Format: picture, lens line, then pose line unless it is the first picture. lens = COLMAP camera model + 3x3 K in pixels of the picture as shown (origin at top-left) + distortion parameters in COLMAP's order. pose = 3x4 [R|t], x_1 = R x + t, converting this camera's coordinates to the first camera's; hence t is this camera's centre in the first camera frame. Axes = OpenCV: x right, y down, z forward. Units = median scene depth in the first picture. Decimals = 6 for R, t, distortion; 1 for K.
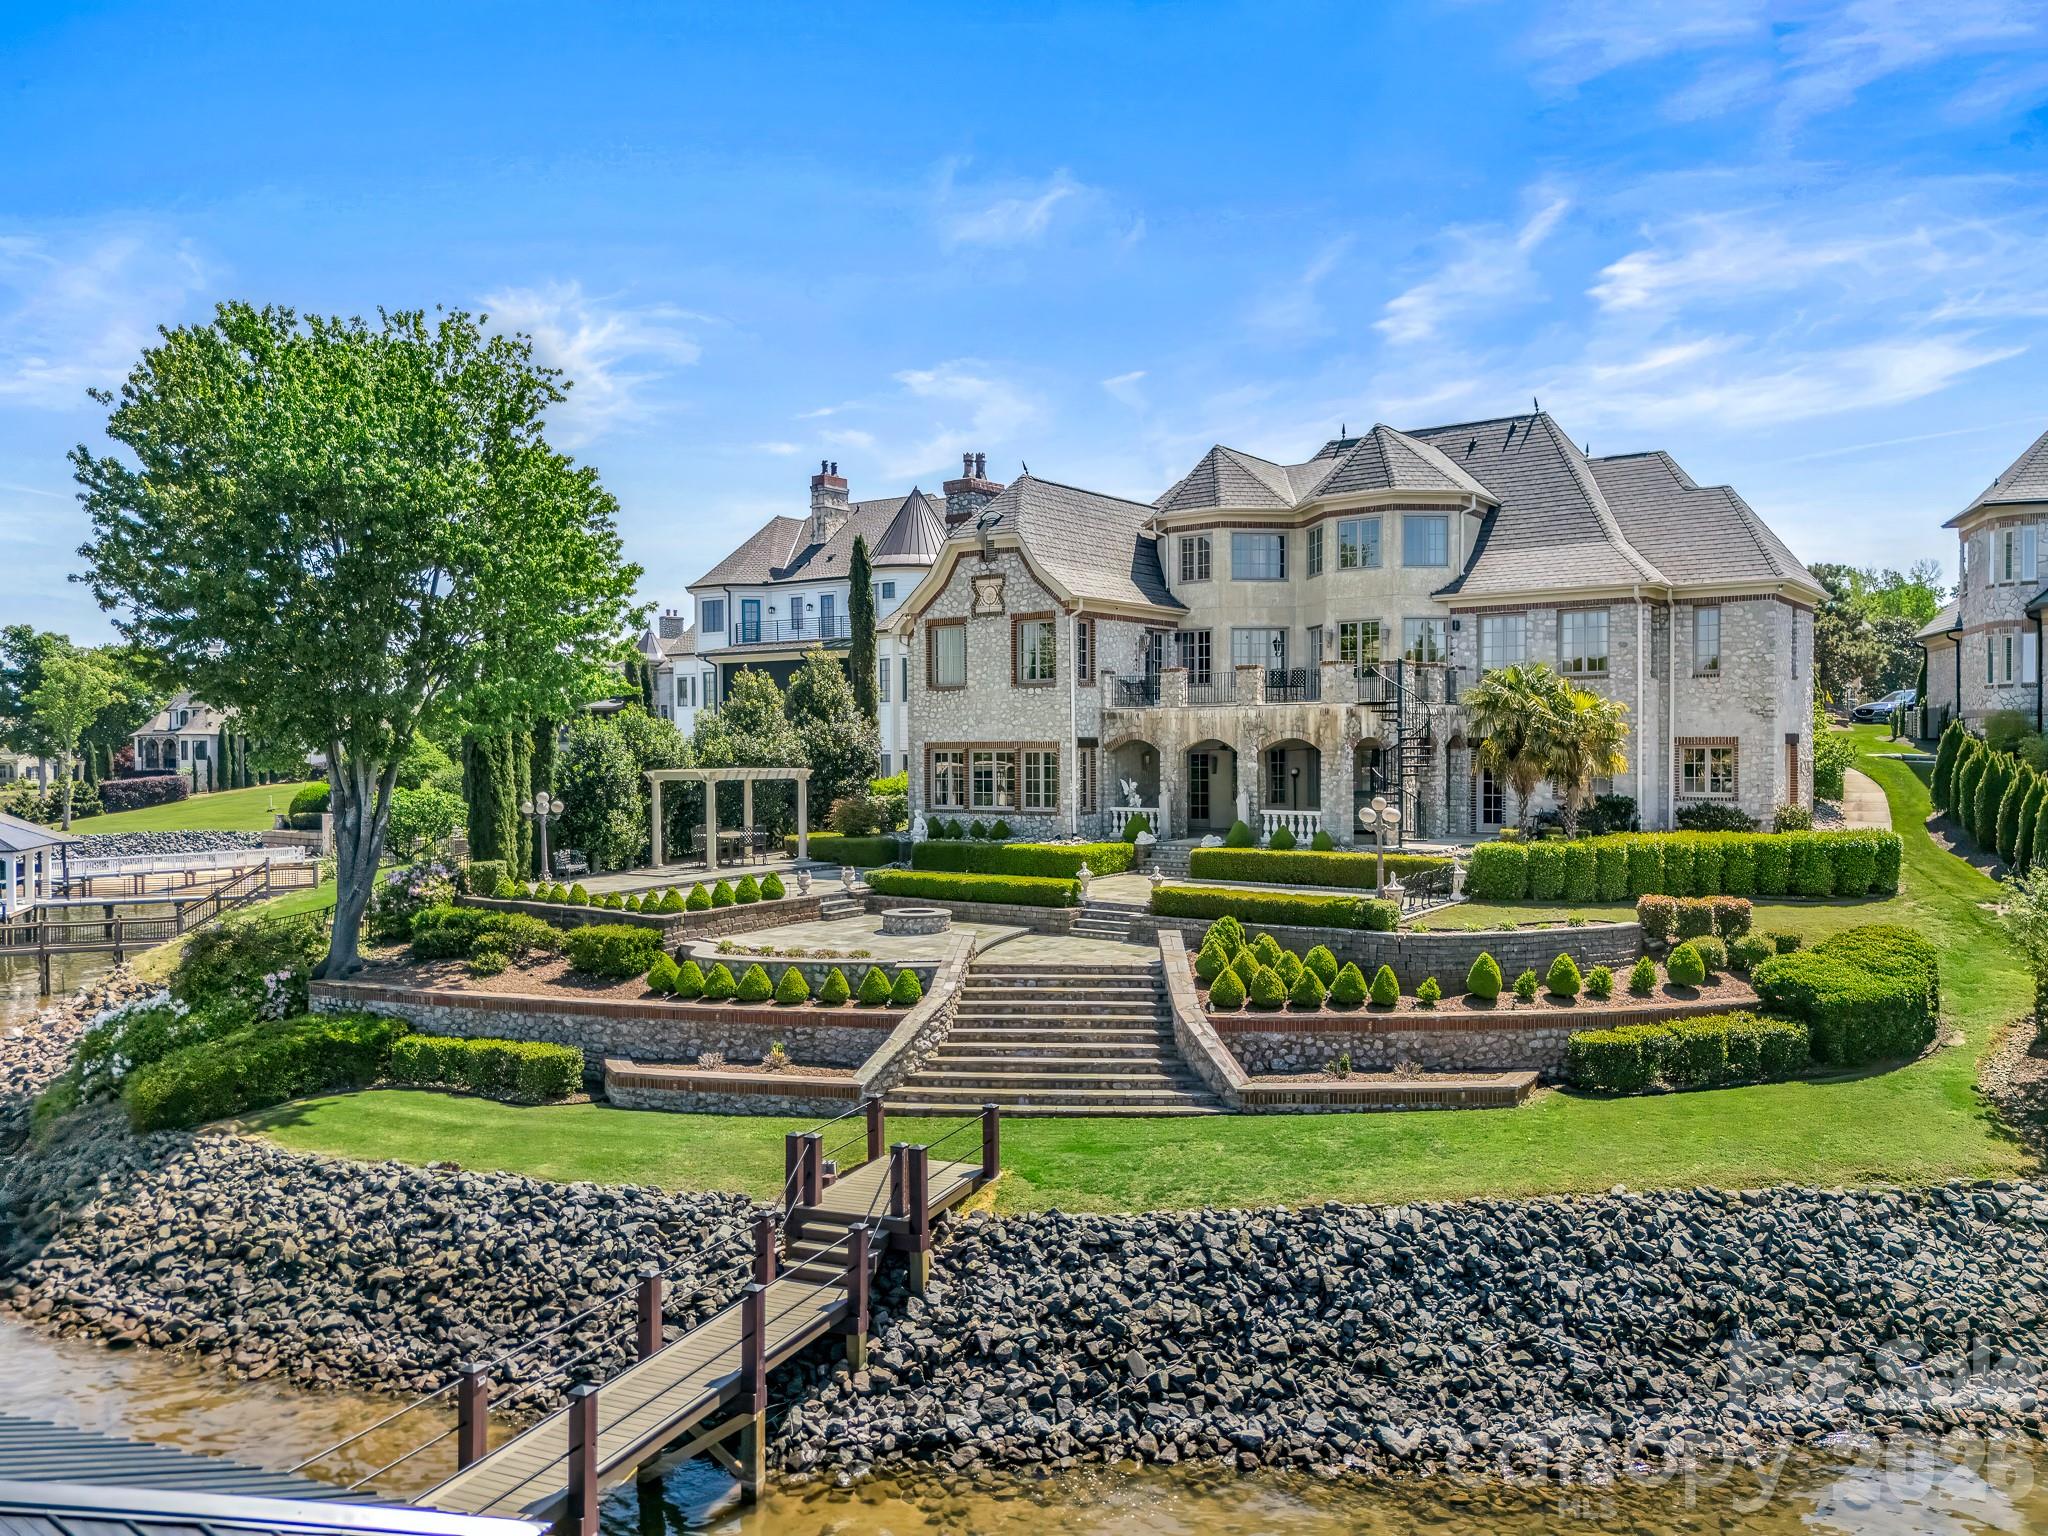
lens RADIAL K [[1491.0, 0, 1024.0], [0, 1491.0, 768.0], [0, 0, 1]] dist [0.082382, -0.104258]
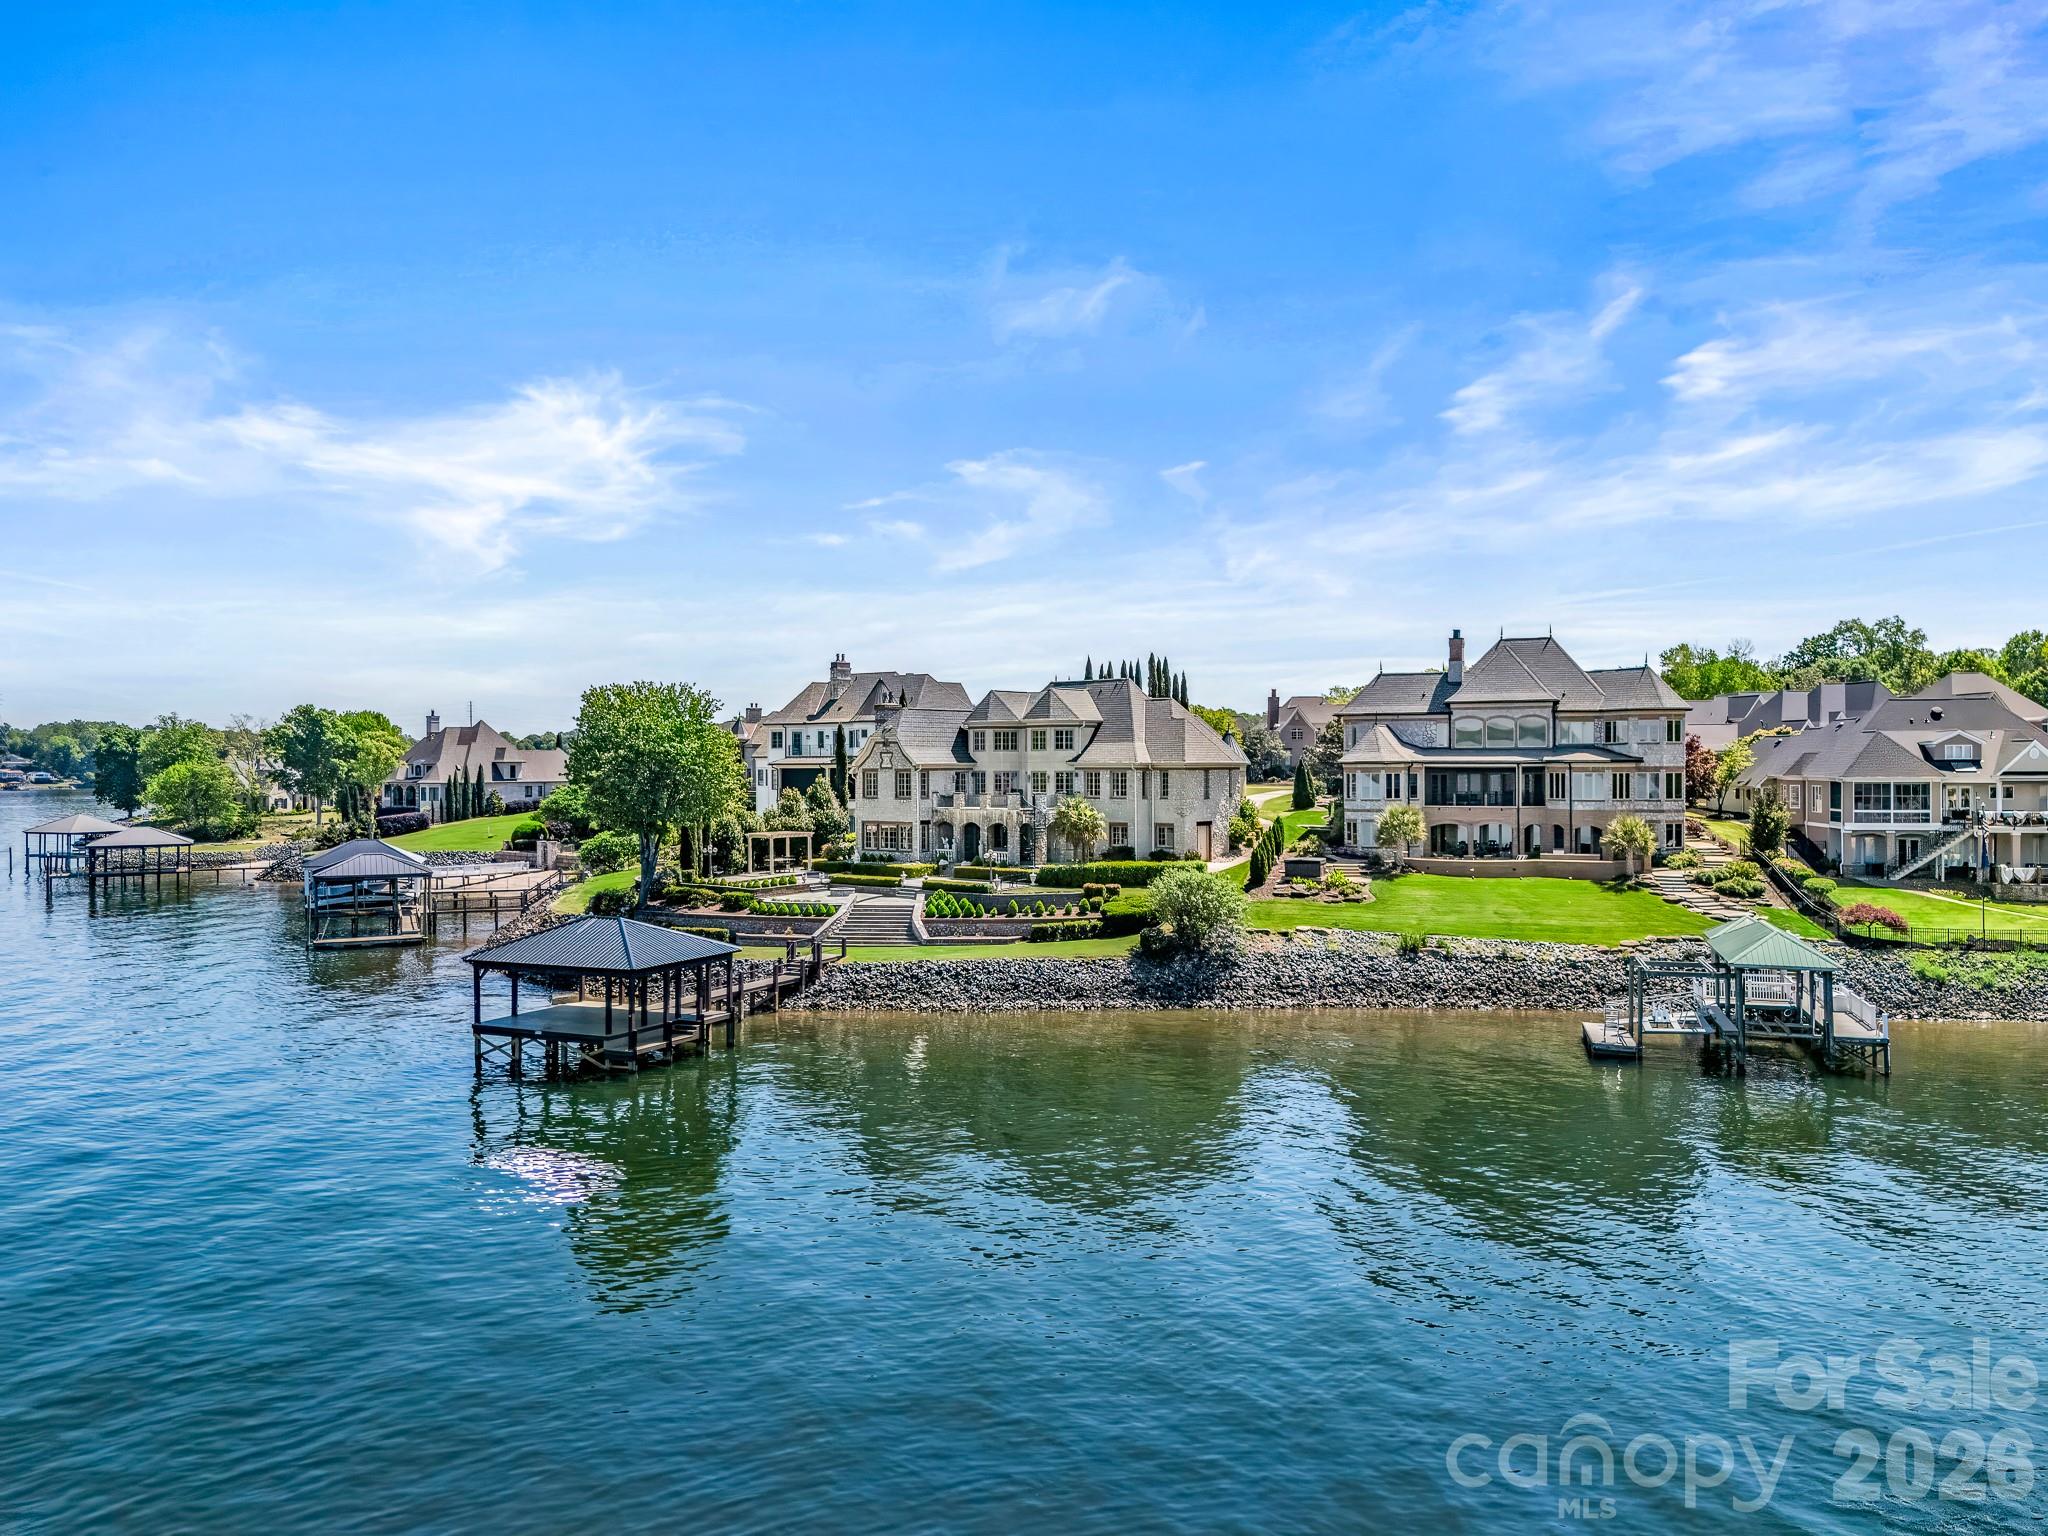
lens RADIAL K [[1555.4, 0, 994.9], [0, 1555.4, 760.9], [0, 0, 1]] dist [0.093440, -0.192650]
pose [[0.997109, 0.000543, -0.075985, 0.437382], [-0.001445, 0.999929, -0.011806, -0.109794], [0.075973, 0.011882, 0.997039, -1.903364]]
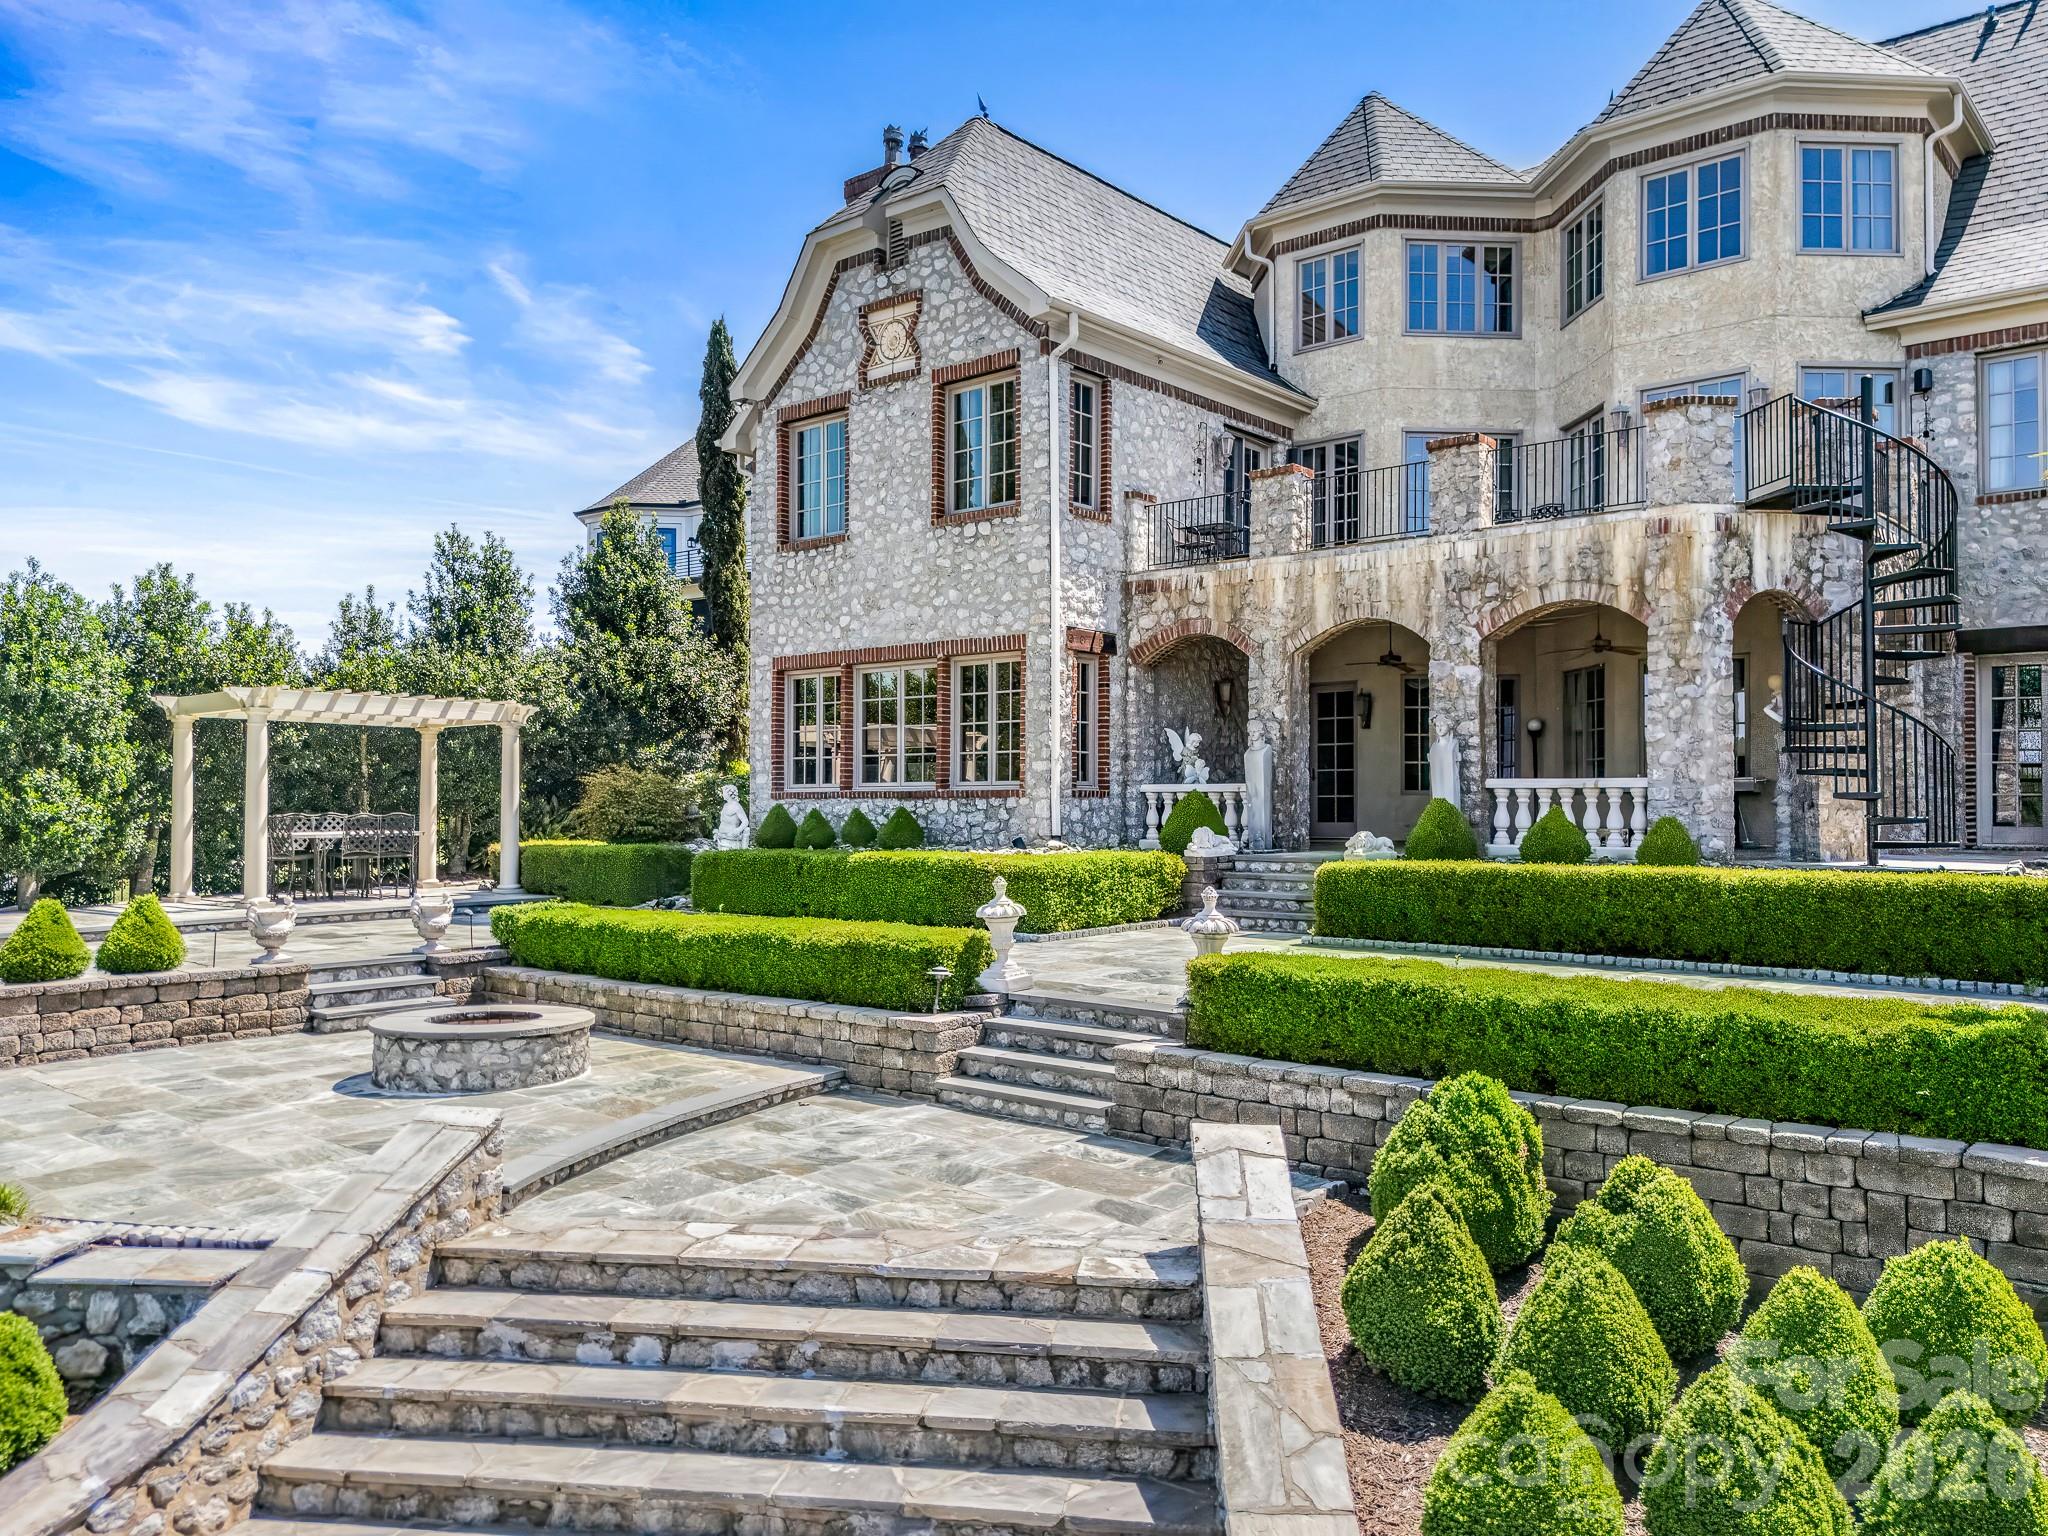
lens RADIAL K [[1522.8, 0, 1046.2], [0, 1522.8, 772.0], [0, 0, 1]] dist [0.087860, -0.101561]
pose [[0.998097, 0.009218, -0.060973, 0.072745], [-0.011880, 0.998985, -0.043444, 0.055151], [0.060511, 0.044086, 0.997193, 0.668261]]
